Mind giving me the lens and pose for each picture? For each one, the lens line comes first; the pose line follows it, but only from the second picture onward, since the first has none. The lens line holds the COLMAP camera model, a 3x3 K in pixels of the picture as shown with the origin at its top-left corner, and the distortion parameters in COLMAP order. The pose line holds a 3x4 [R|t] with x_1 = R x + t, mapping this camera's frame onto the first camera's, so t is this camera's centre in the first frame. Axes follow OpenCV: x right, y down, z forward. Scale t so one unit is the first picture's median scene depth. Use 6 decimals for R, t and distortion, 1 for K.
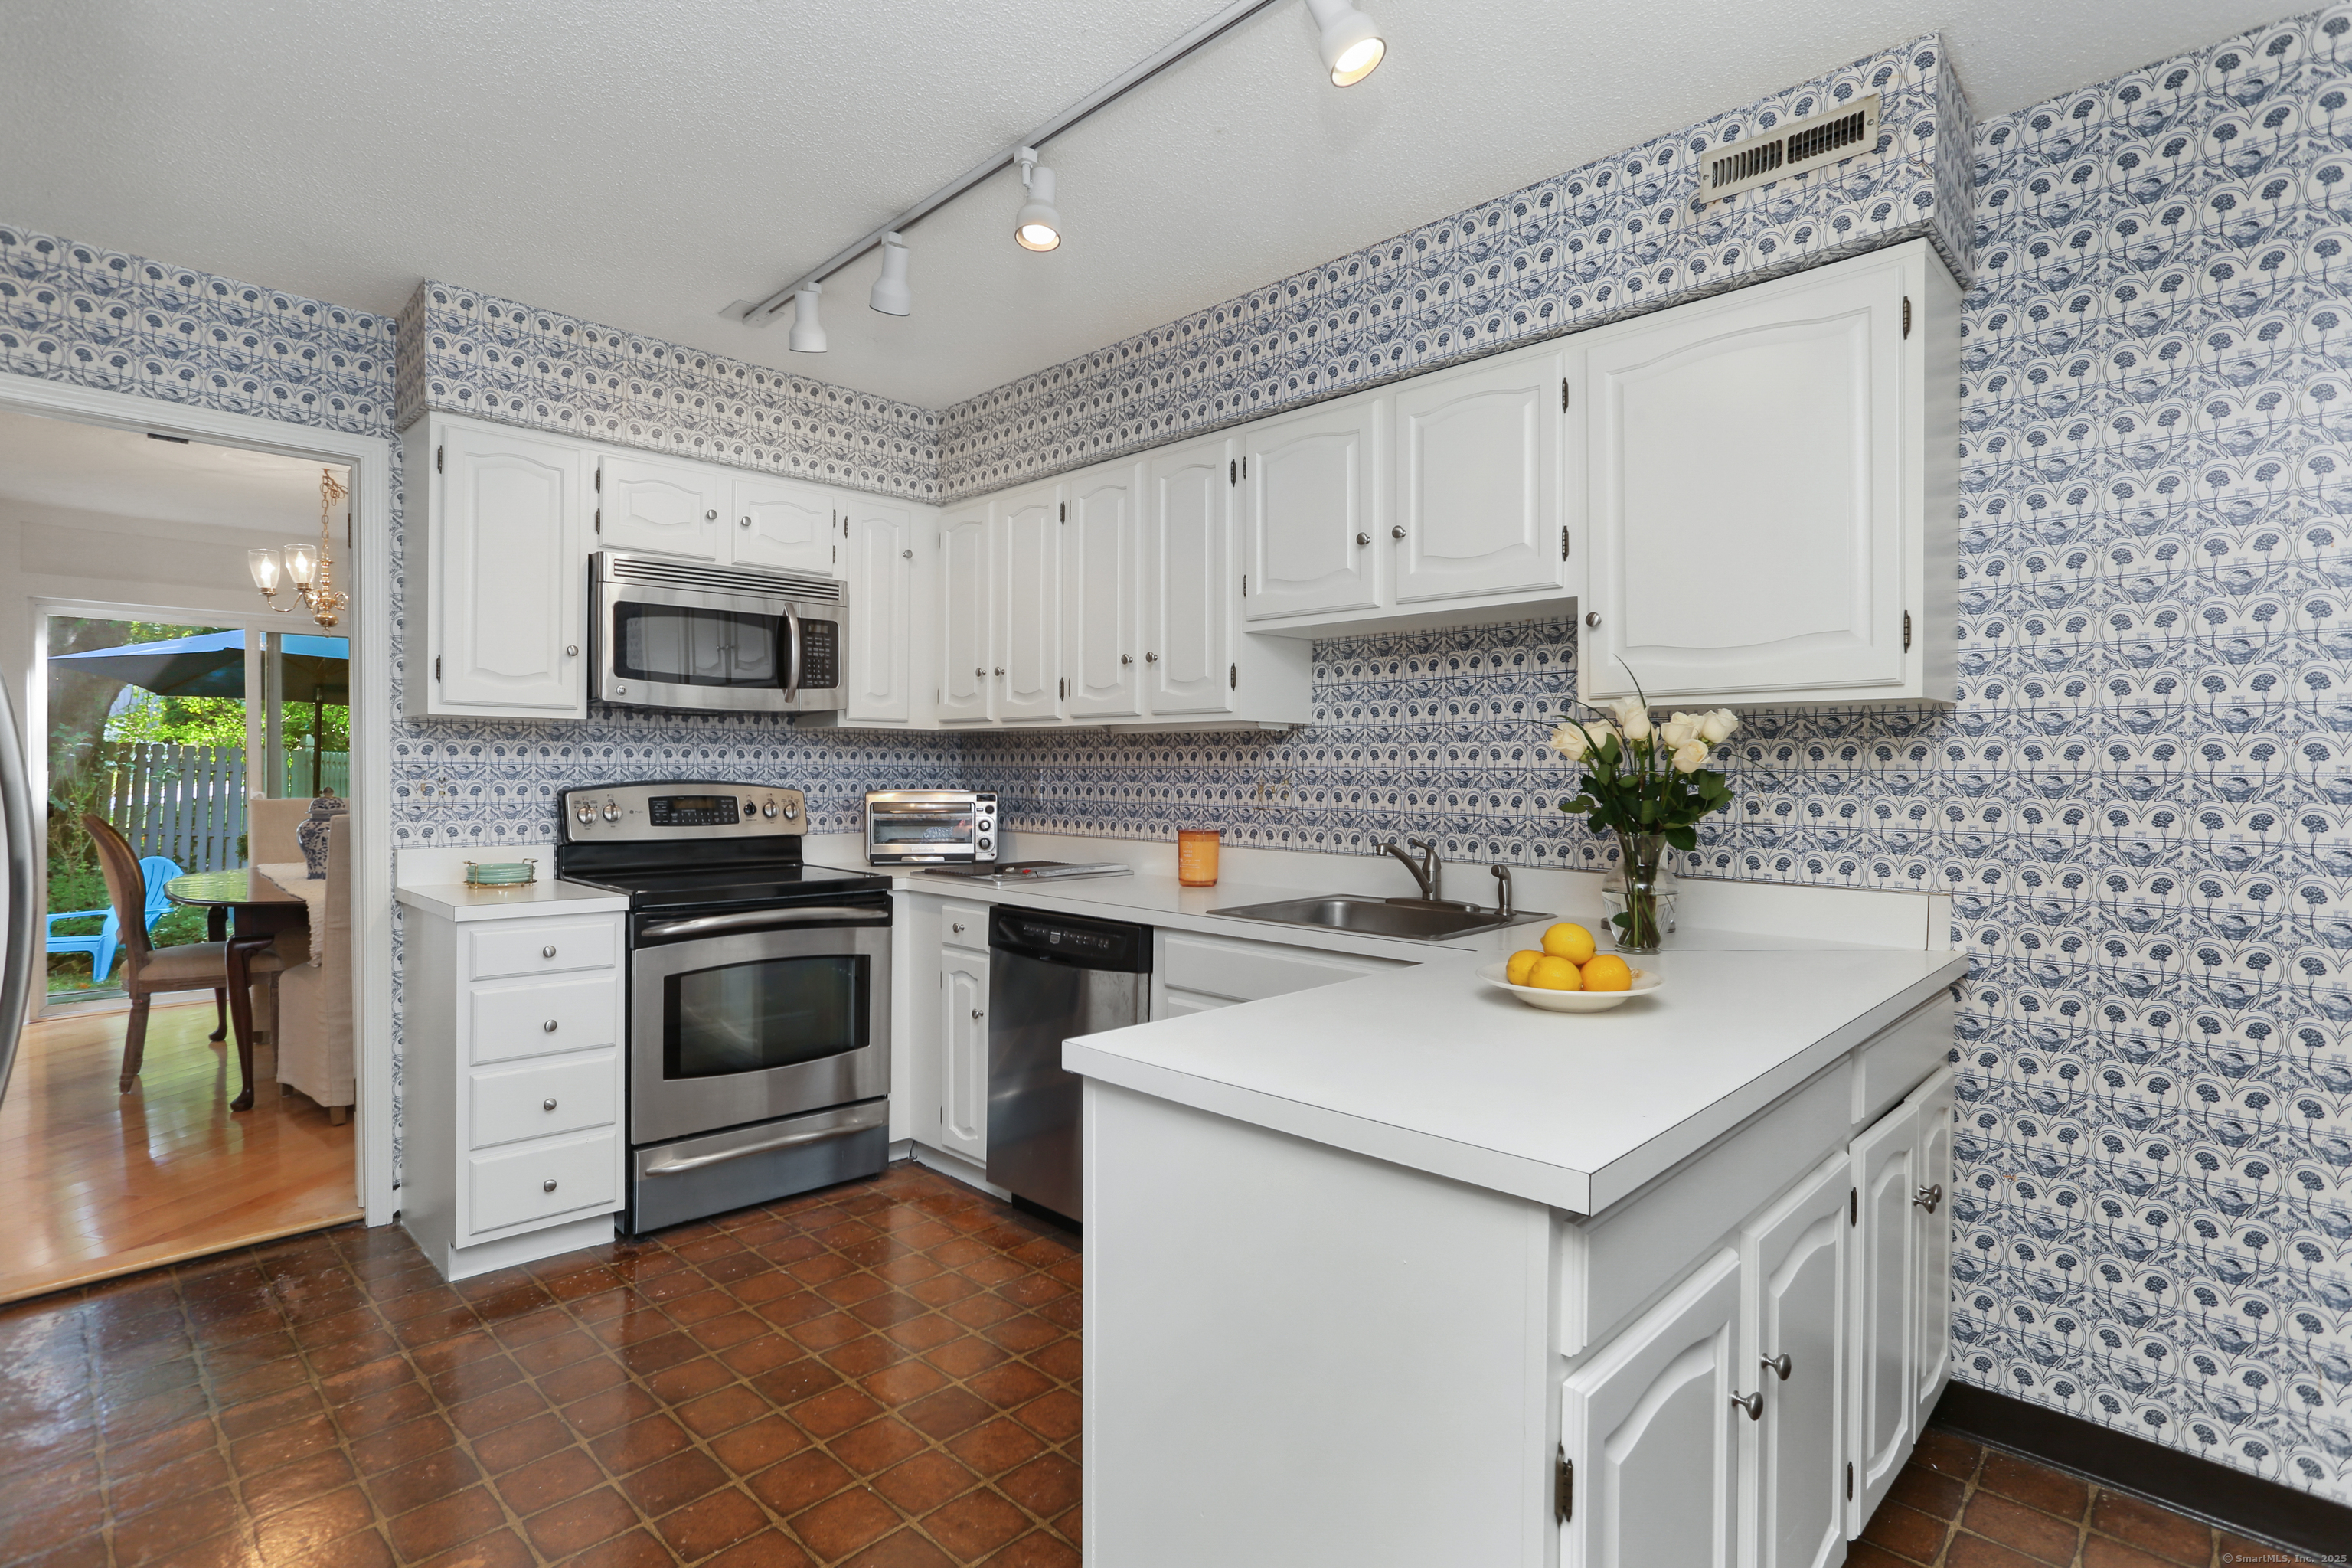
lens RADIAL K [[1128.6, 0, 1252.7], [0, 1128.6, 776.3], [0, 0, 1]] dist [-0.149161, 0.083510]
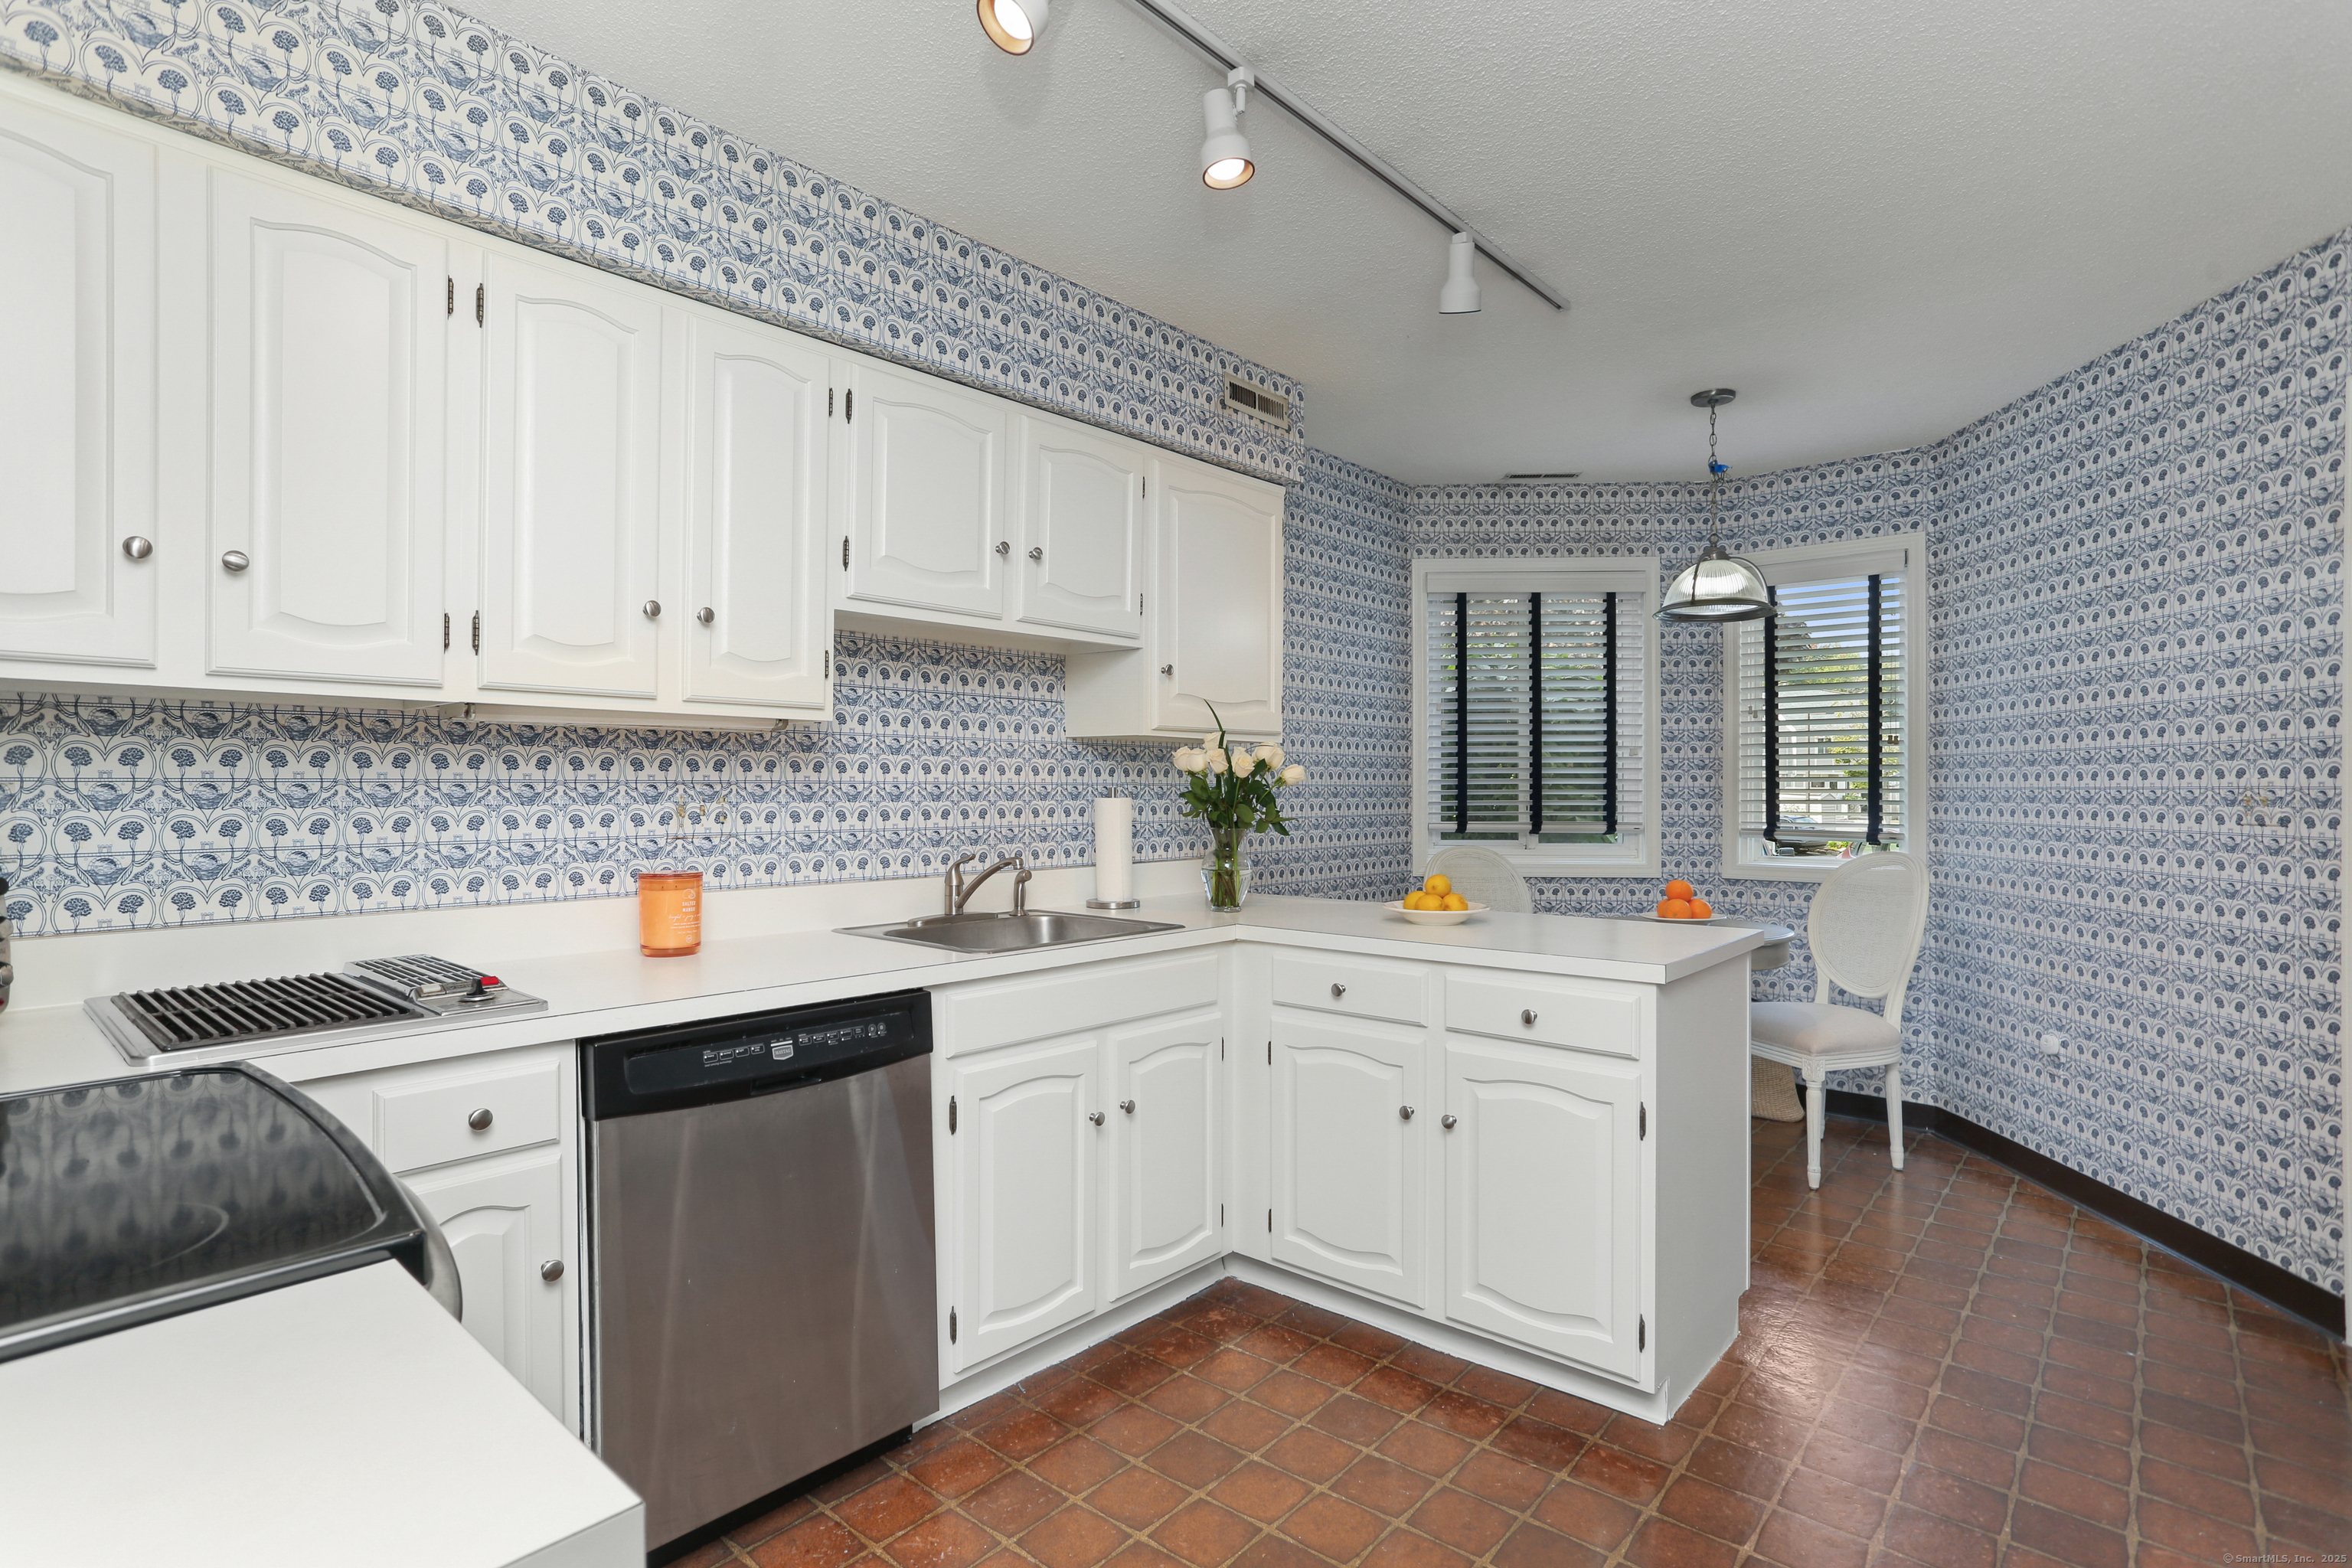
lens RADIAL K [[1128.6, 0, 1252.7], [0, 1128.6, 776.3], [0, 0, 1]] dist [-0.149161, 0.083510]
pose [[-0.073291, 0.003241, 0.997305, -0.756570], [0.001414, 0.999994, -0.003146, -0.008374], [-0.997310, 0.001179, -0.073295, 0.725323]]
